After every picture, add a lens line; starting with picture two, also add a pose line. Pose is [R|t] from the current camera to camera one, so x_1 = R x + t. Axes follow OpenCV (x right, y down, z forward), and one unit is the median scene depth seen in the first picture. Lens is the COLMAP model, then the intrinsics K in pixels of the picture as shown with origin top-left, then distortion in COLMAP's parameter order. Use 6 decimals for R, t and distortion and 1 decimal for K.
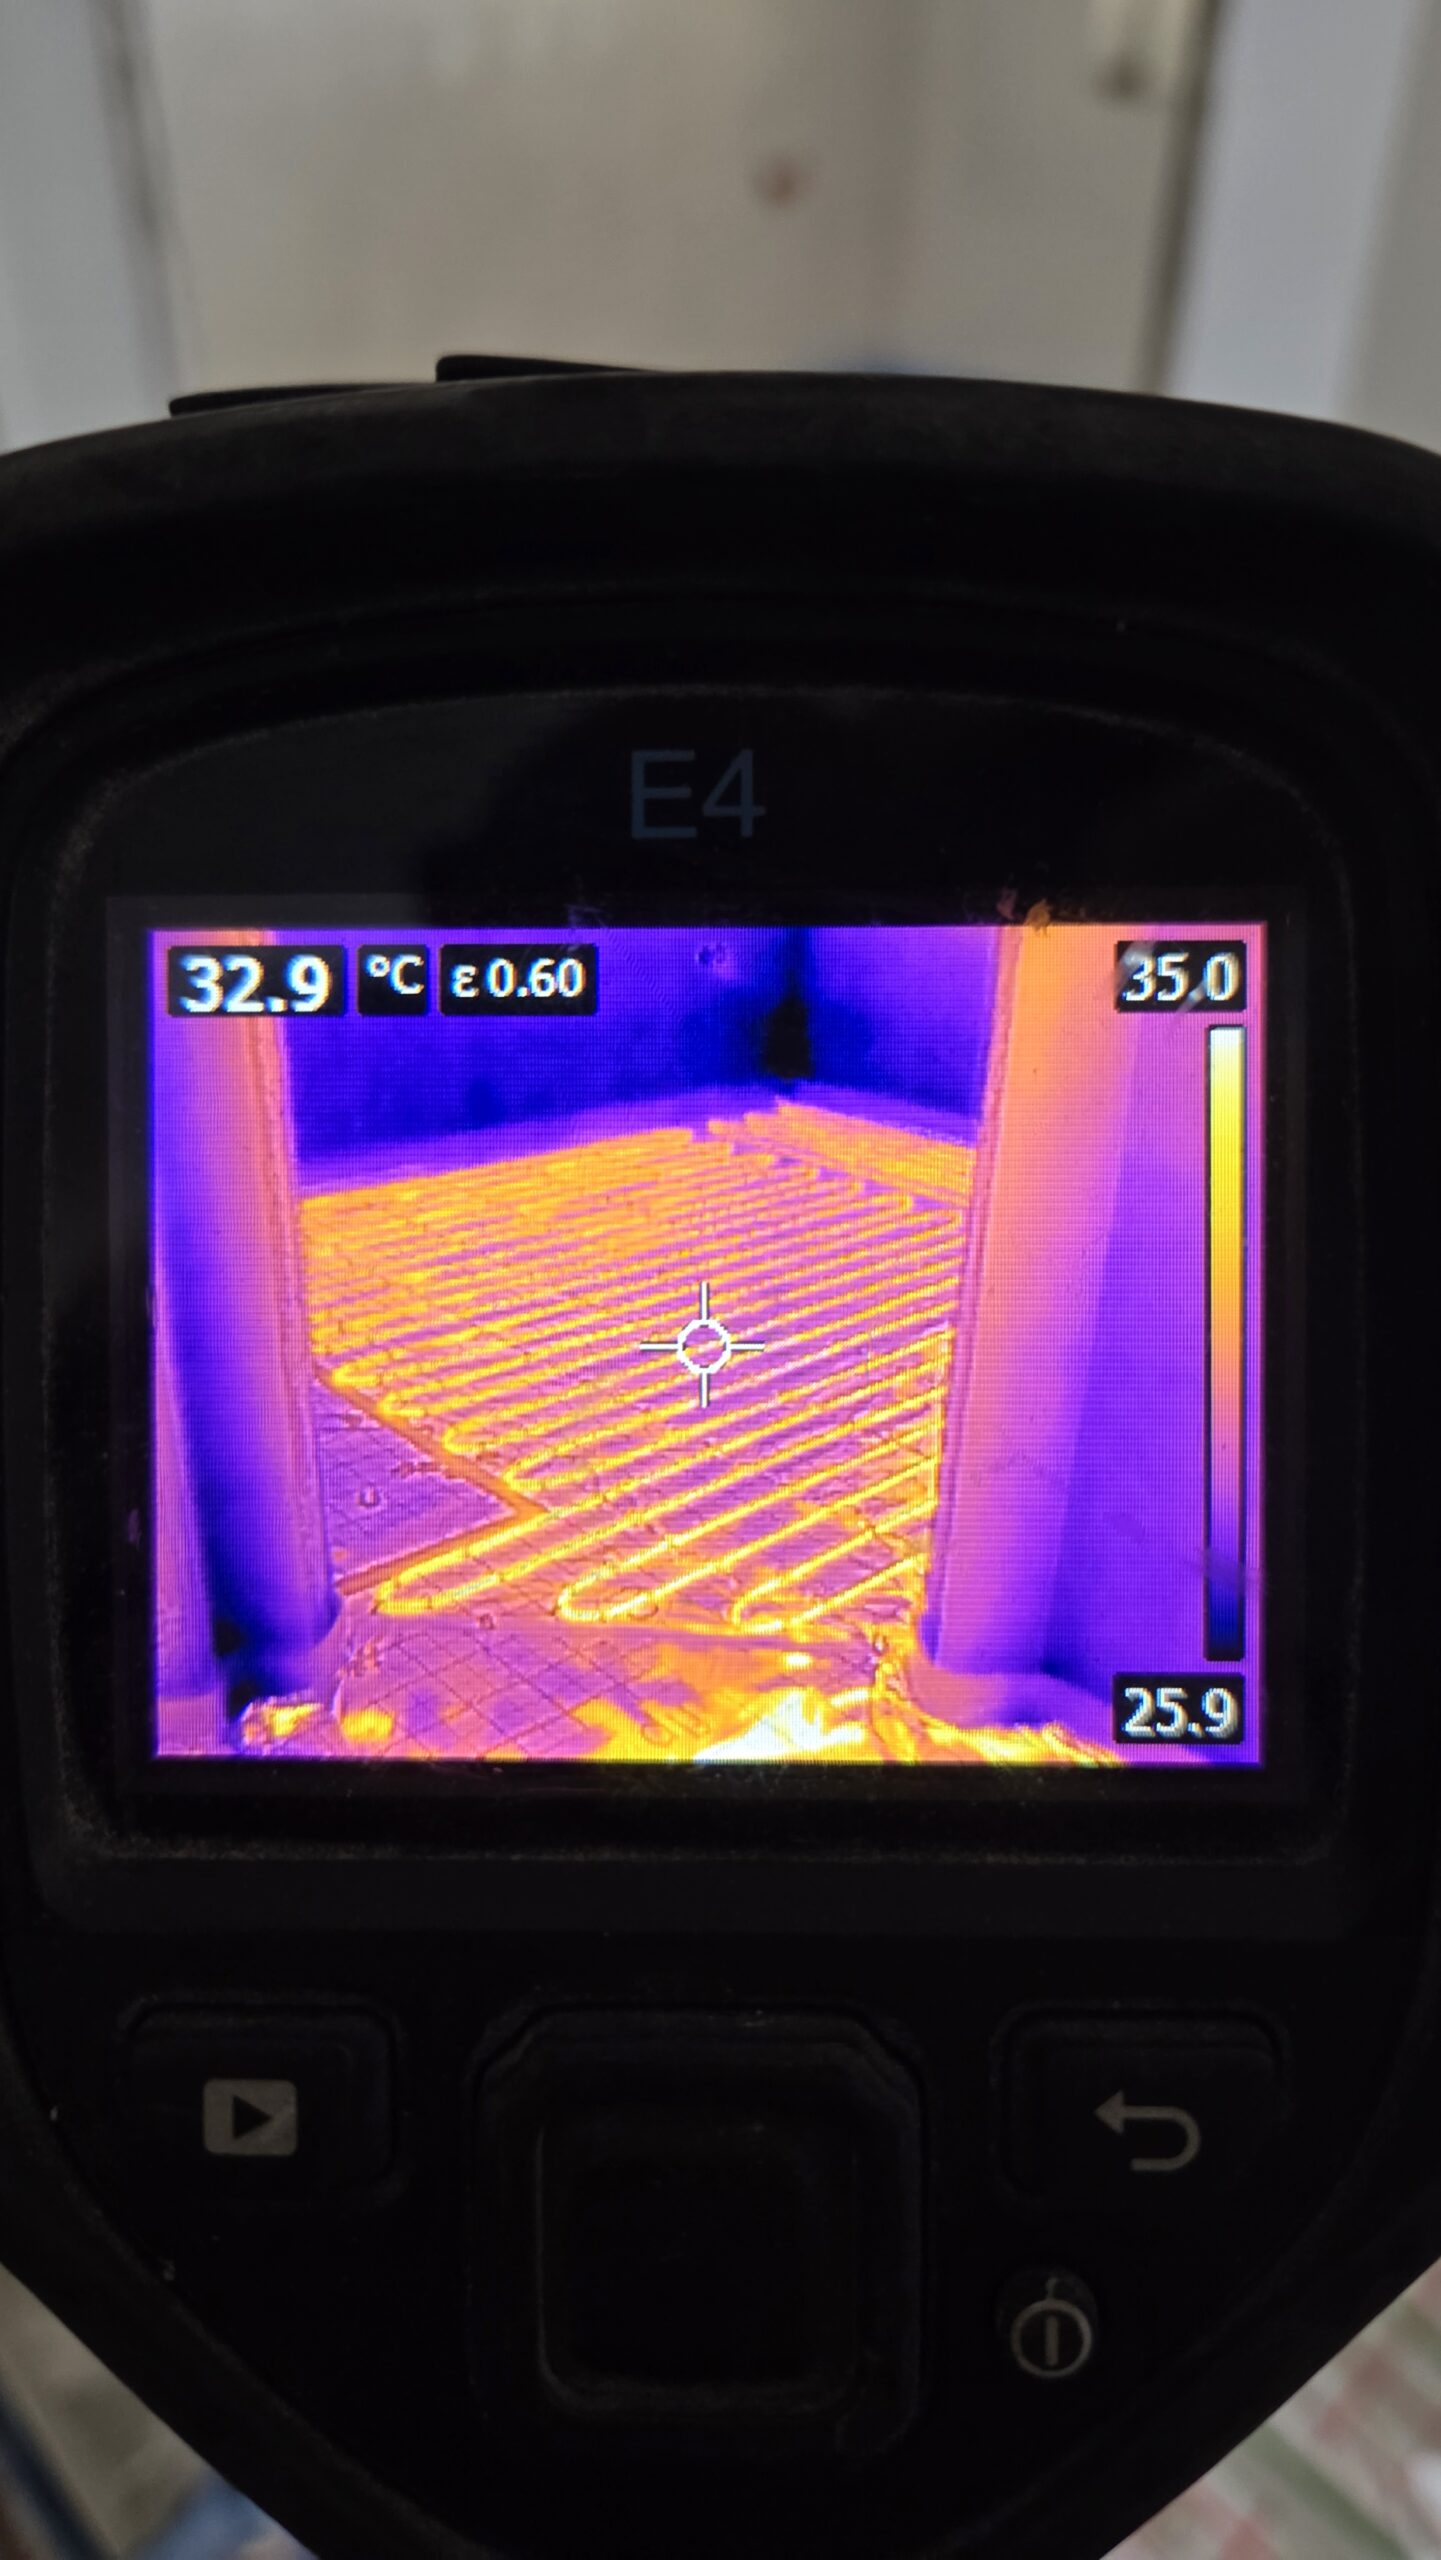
lens RADIAL K [[1887.7, 0, 707.1], [0, 1887.7, 1278.9], [0, 0, 1]] dist [-0.009754, -0.000690]
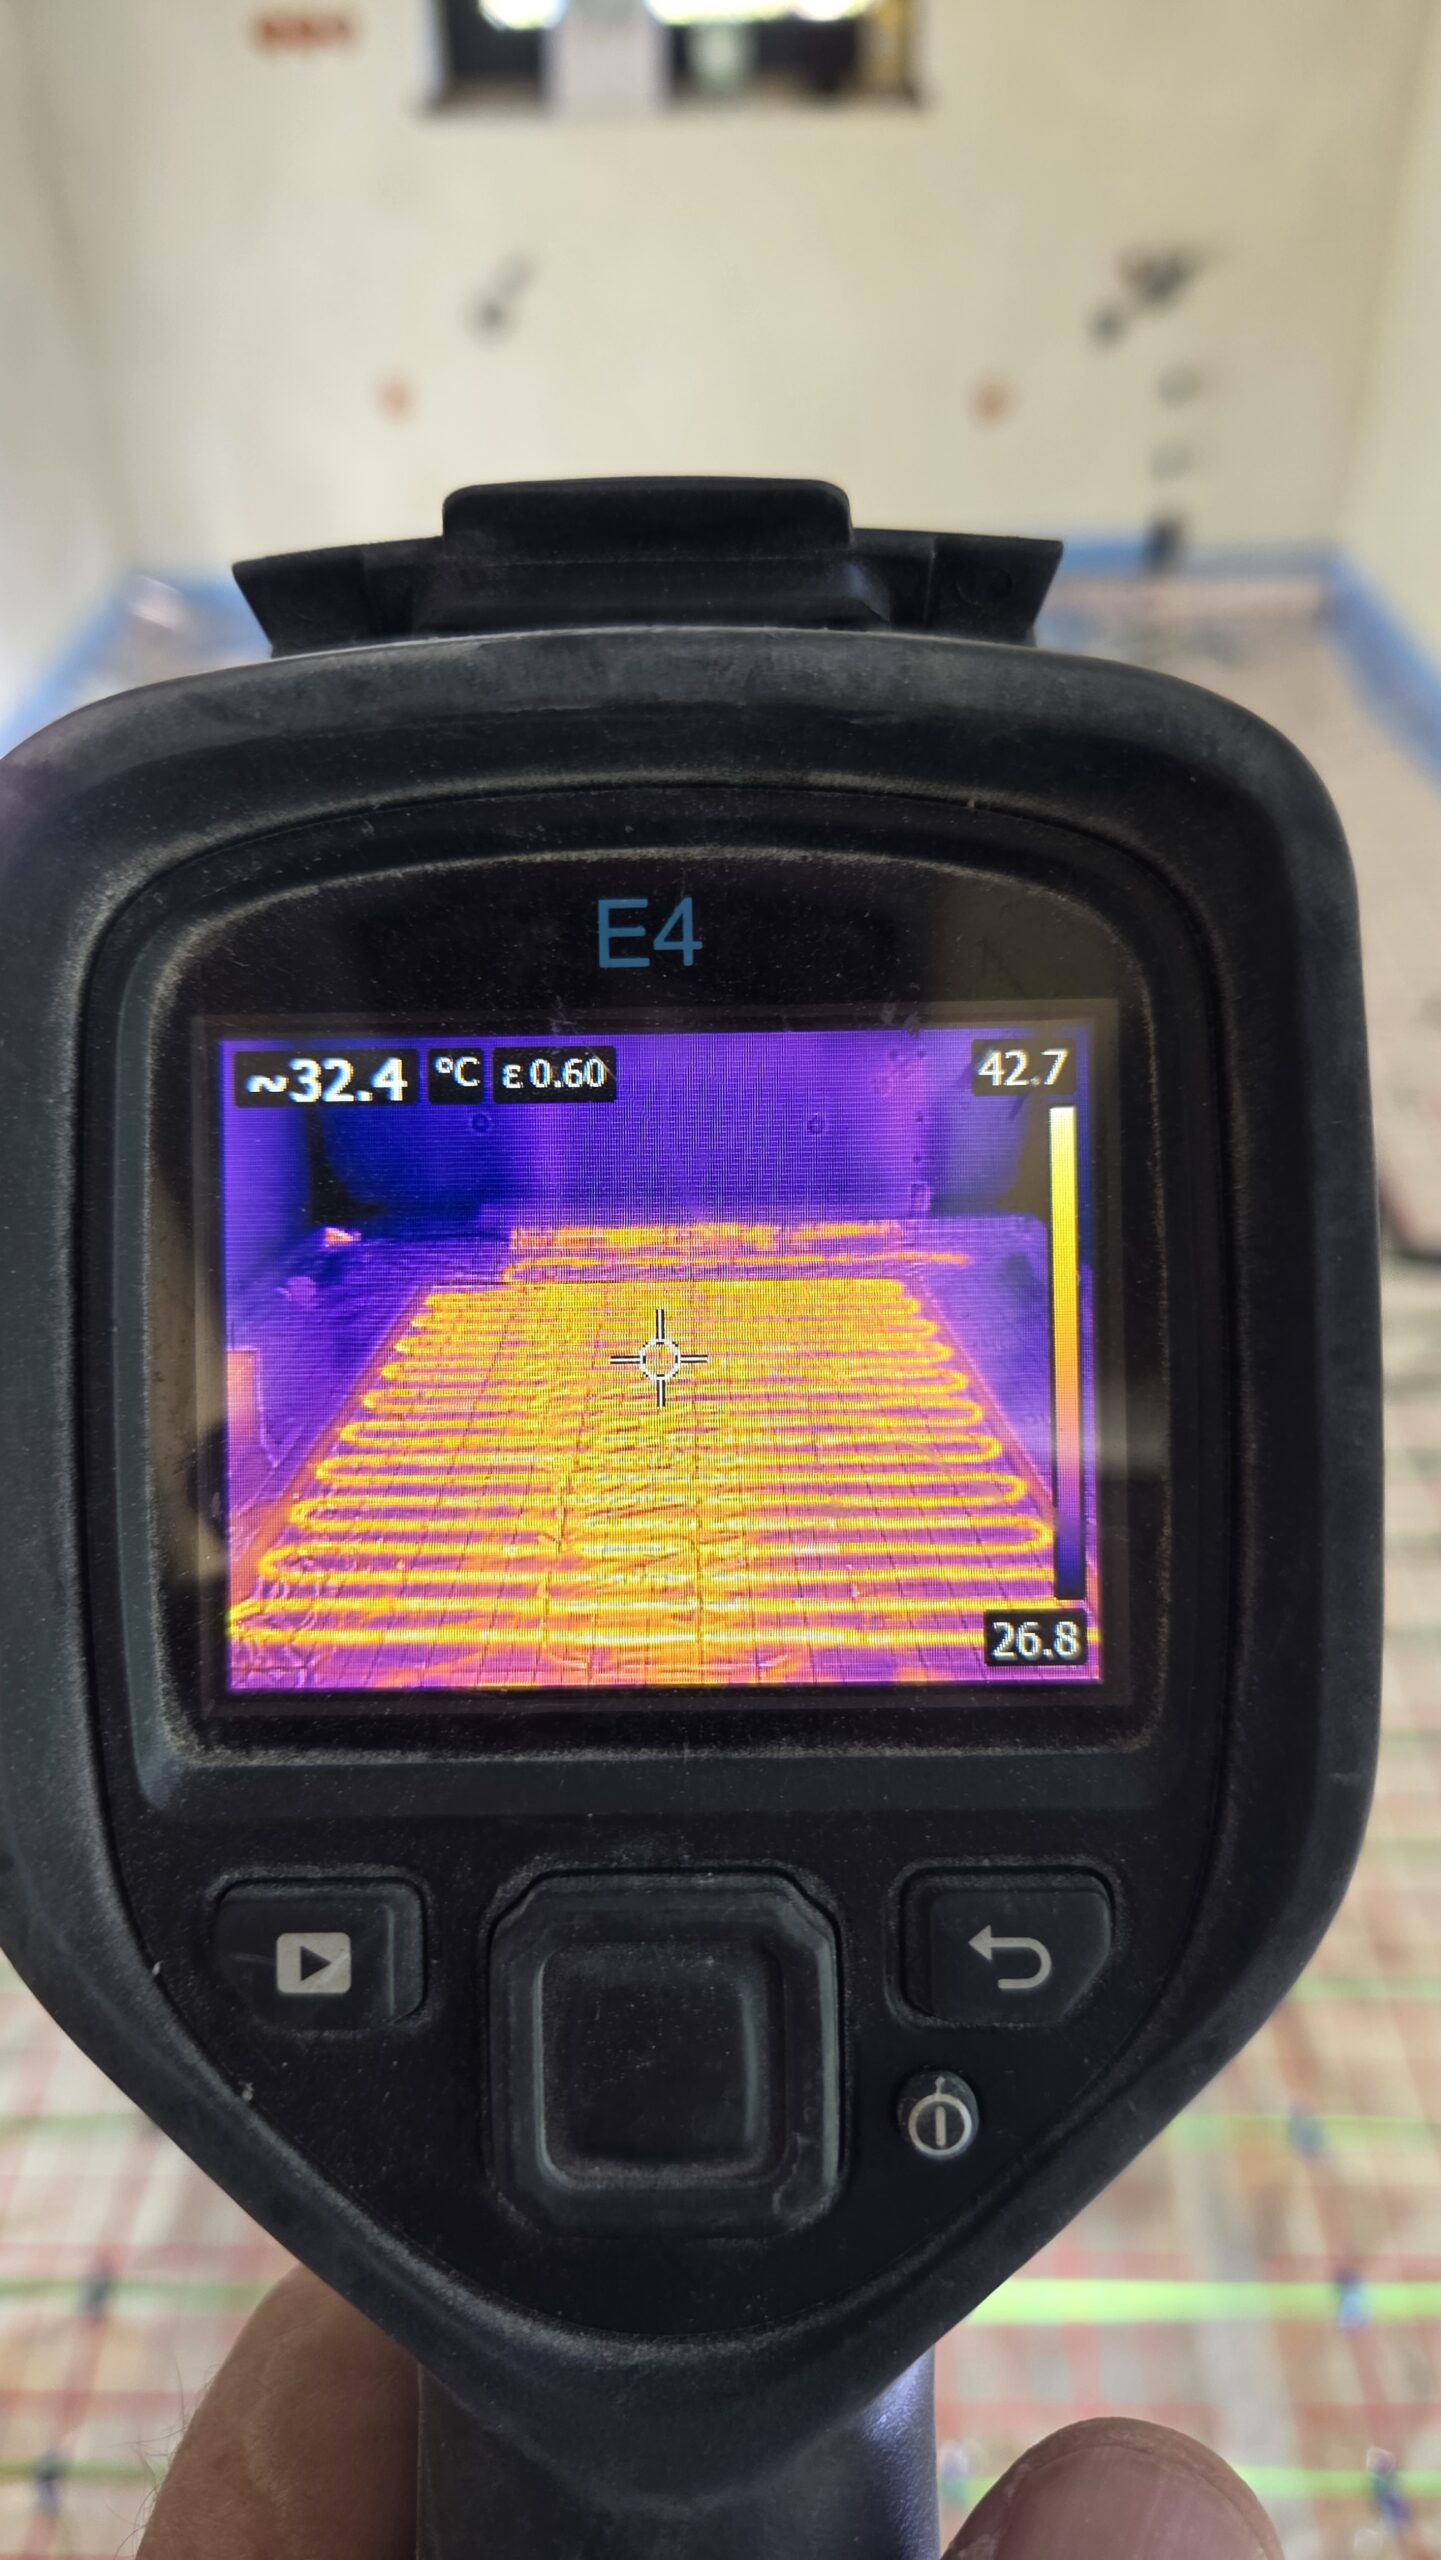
lens RADIAL K [[1695.4, 0, 692.1], [0, 1695.4, 1292.6], [0, 0, 1]] dist [0.060613, -0.050411]
pose [[0.999772, -0.013317, 0.016681, 0.001281], [0.013501, 0.999849, -0.010931, 0.004120], [-0.016533, 0.011154, 0.999801, -0.165185]]
